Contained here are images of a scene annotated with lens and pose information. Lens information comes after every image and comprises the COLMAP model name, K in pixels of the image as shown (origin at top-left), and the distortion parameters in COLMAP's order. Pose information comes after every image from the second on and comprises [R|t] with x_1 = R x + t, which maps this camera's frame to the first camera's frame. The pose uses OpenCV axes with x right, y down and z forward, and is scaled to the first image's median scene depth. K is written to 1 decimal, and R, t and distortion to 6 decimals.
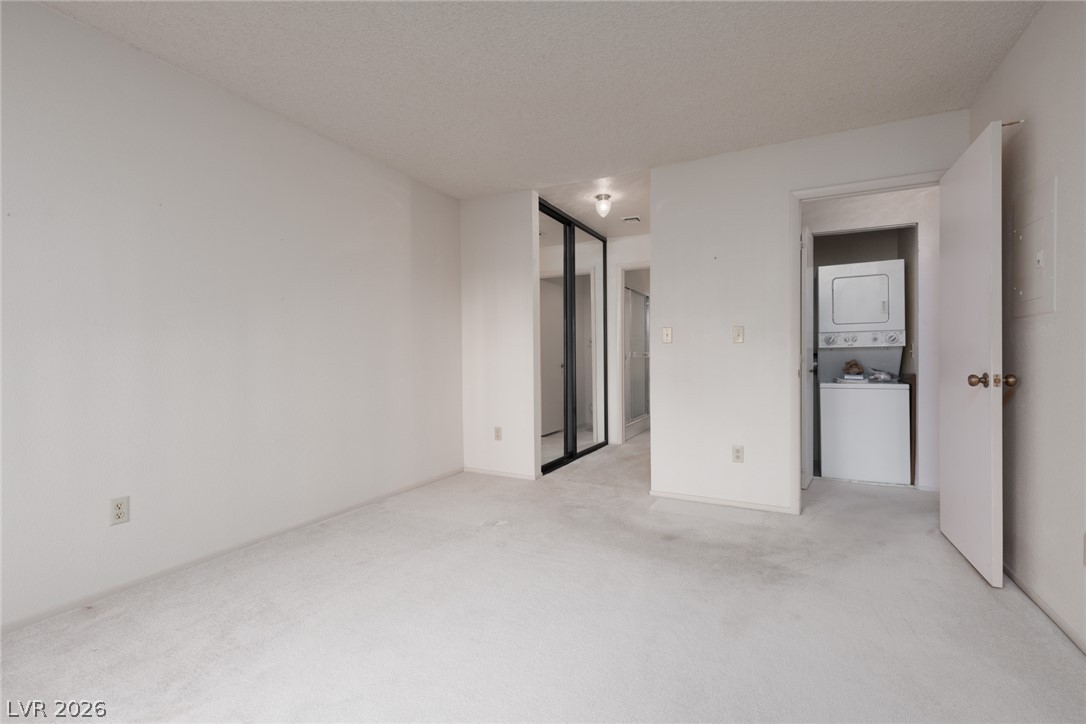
lens RADIAL K [[482.3, 0, 543.1], [0, 482.3, 359.7], [0, 0, 1]] dist [0.008272, -0.002385]
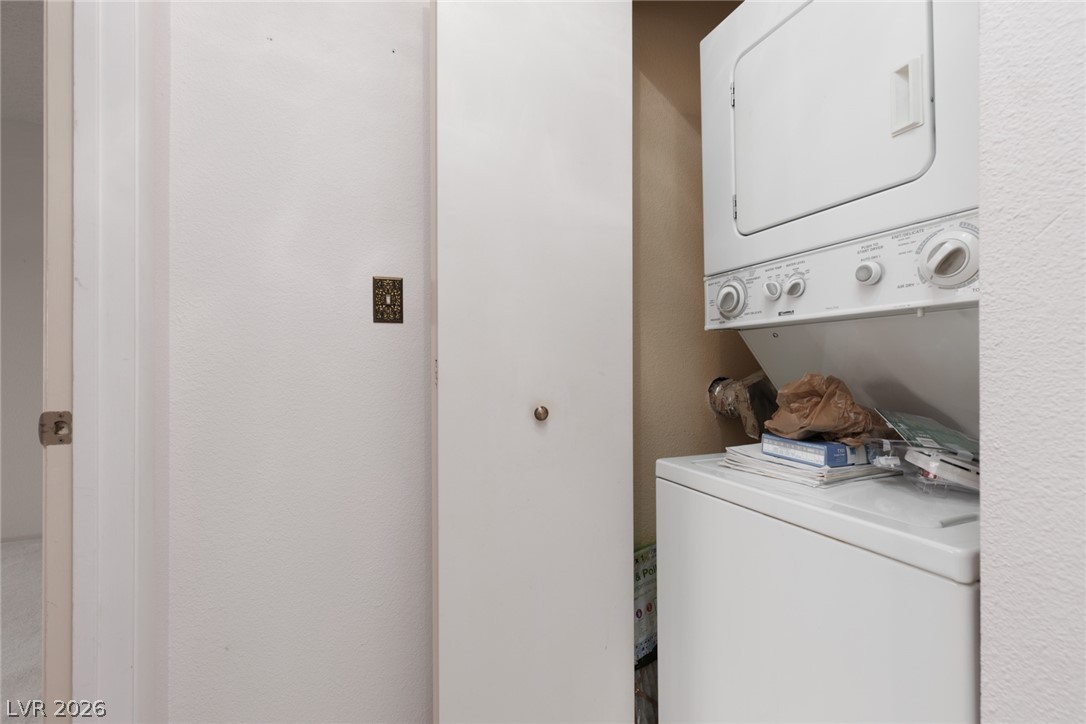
lens RADIAL K [[482.3, 0, 542.8], [0, 482.3, 364.2], [0, 0, 1]] dist [0.008272, -0.002385]
pose [[0.754593, 0.002147, -0.656190, 0.707768], [-0.001138, 0.999997, 0.001964, -0.005754], [0.656192, -0.000735, 0.754593, 0.752610]]
